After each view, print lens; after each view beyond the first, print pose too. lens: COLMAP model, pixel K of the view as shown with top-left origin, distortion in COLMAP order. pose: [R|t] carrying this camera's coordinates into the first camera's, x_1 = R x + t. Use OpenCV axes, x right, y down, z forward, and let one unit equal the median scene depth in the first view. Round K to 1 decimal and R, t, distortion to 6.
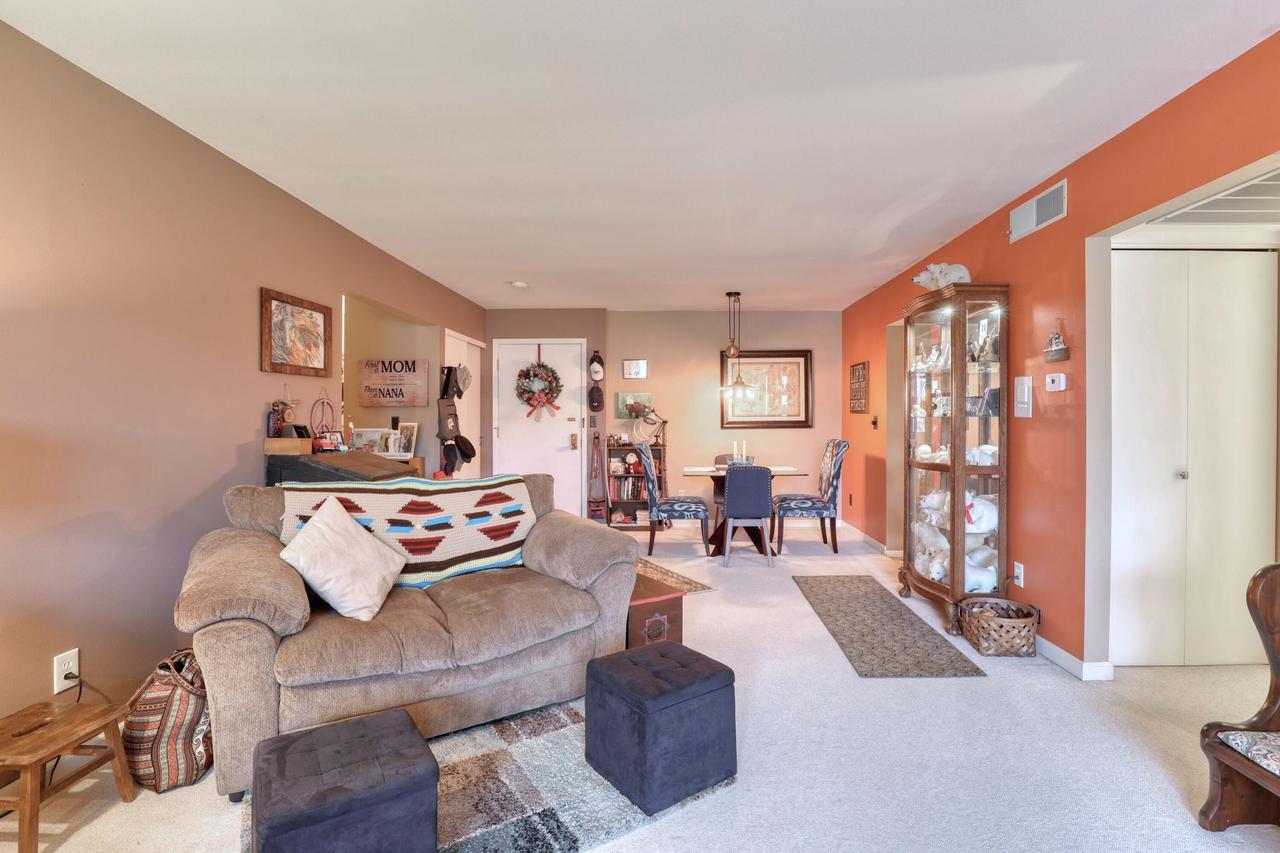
lens RADIAL K [[570.3, 0, 640.0], [0, 570.3, 426.5], [0, 0, 1]] dist [-0.031306, -0.000024]
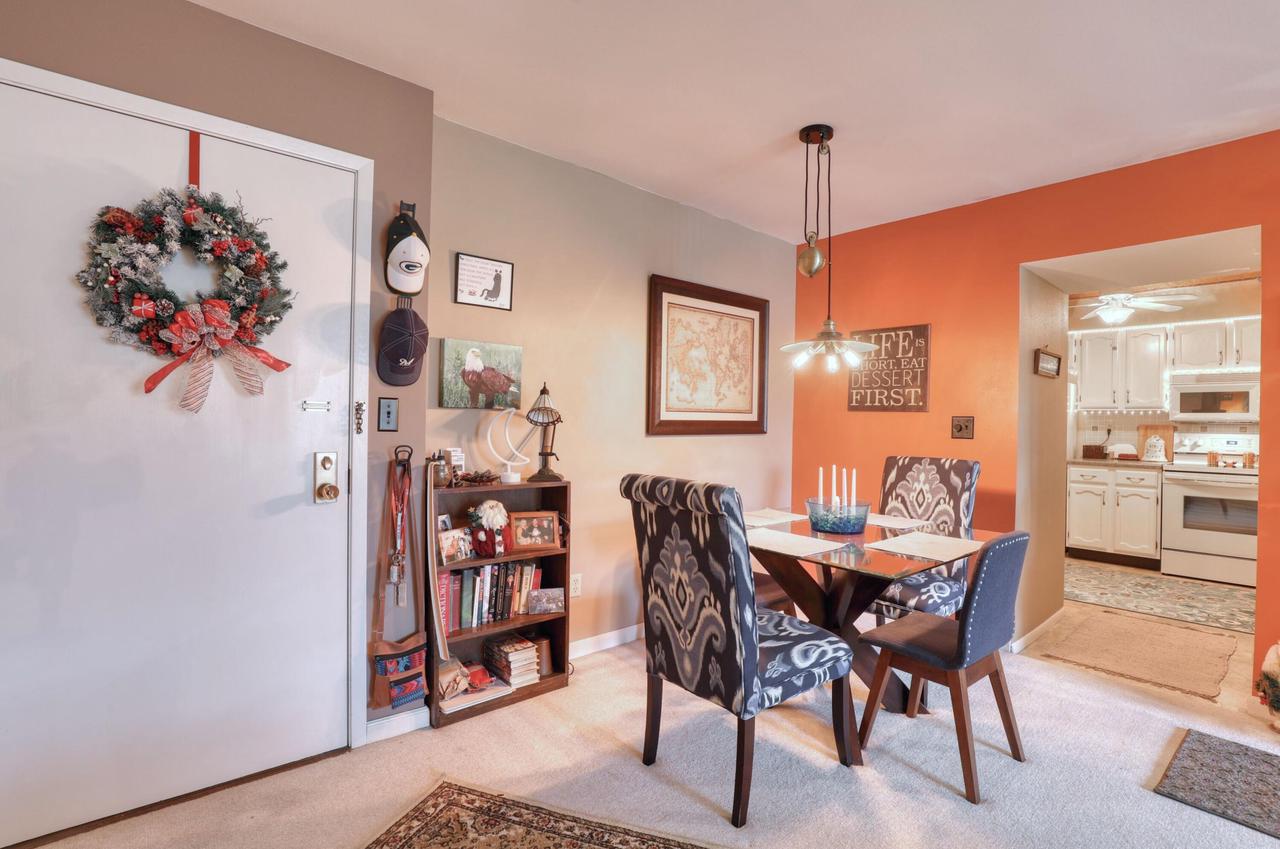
lens RADIAL K [[603.6, 0, 641.6], [0, 603.6, 419.7], [0, 0, 1]] dist [-0.028156, 0.000673]
pose [[0.721600, 0.016401, 0.692115, -0.218343], [-0.010608, 0.999864, -0.012634, -0.002845], [-0.692229, 0.001775, 0.721676, 0.645392]]
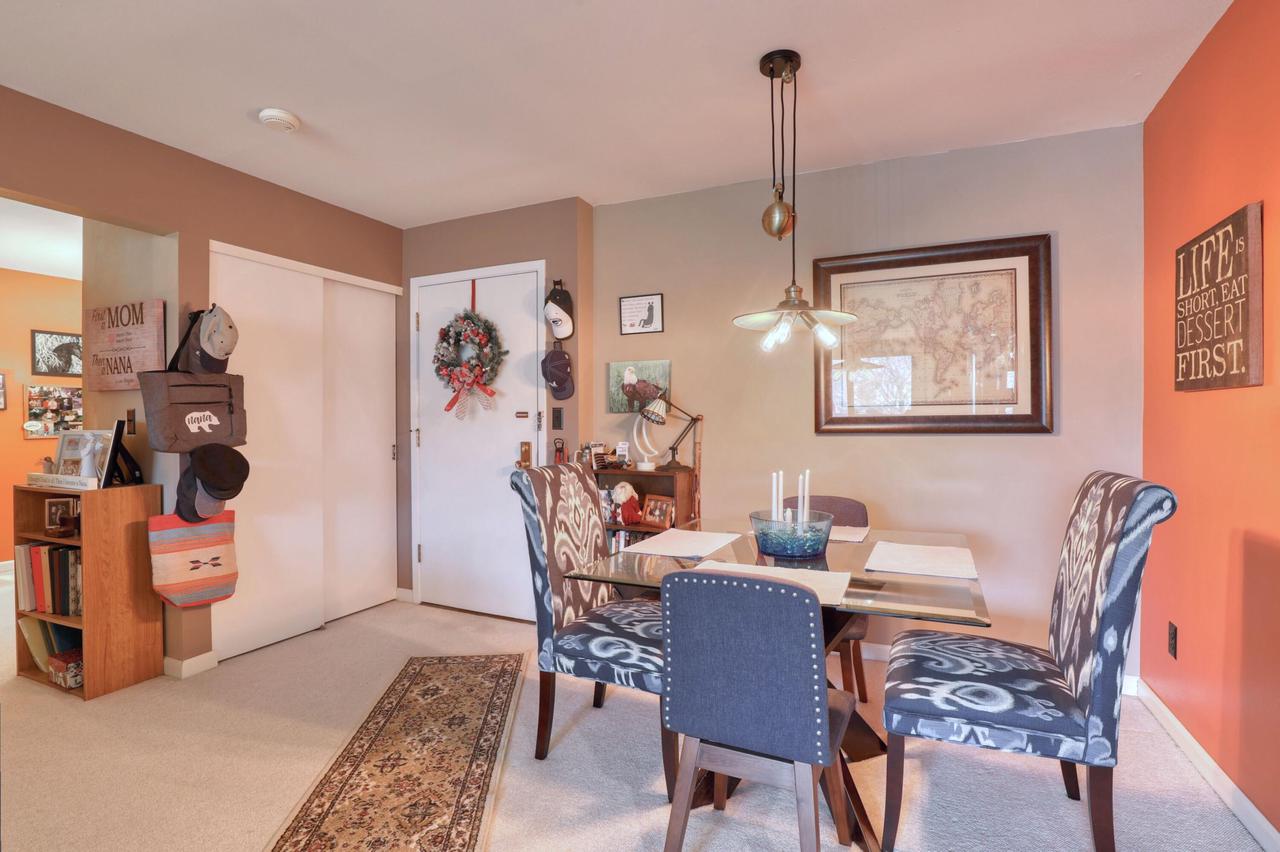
lens RADIAL K [[589.8, 0, 653.8], [0, 589.8, 425.7], [0, 0, 1]] dist [-0.021969, 0.000443]
pose [[0.935316, 0.001071, -0.353812, 0.189791], [-0.002561, 0.999990, -0.003742, -0.000552], [0.353804, 0.004406, 0.935309, 0.531711]]
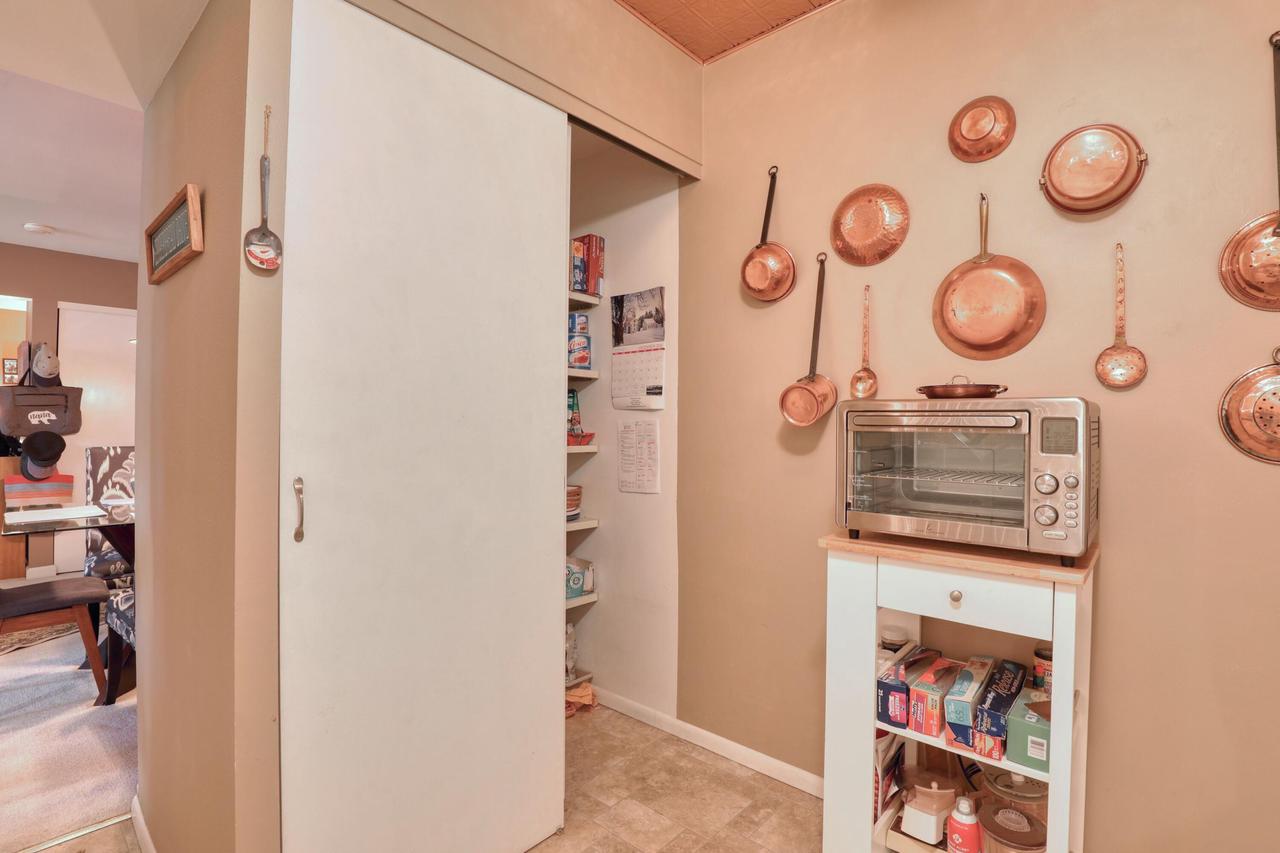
lens RADIAL K [[570.3, 0, 640.0], [0, 570.3, 426.5], [0, 0, 1]] dist [-0.031306, -0.000024]
pose [[0.800480, 0.004958, -0.599339, 0.664454], [-0.015657, 0.999798, -0.012640, 0.003584], [0.599155, 0.019501, 0.800395, 0.719078]]
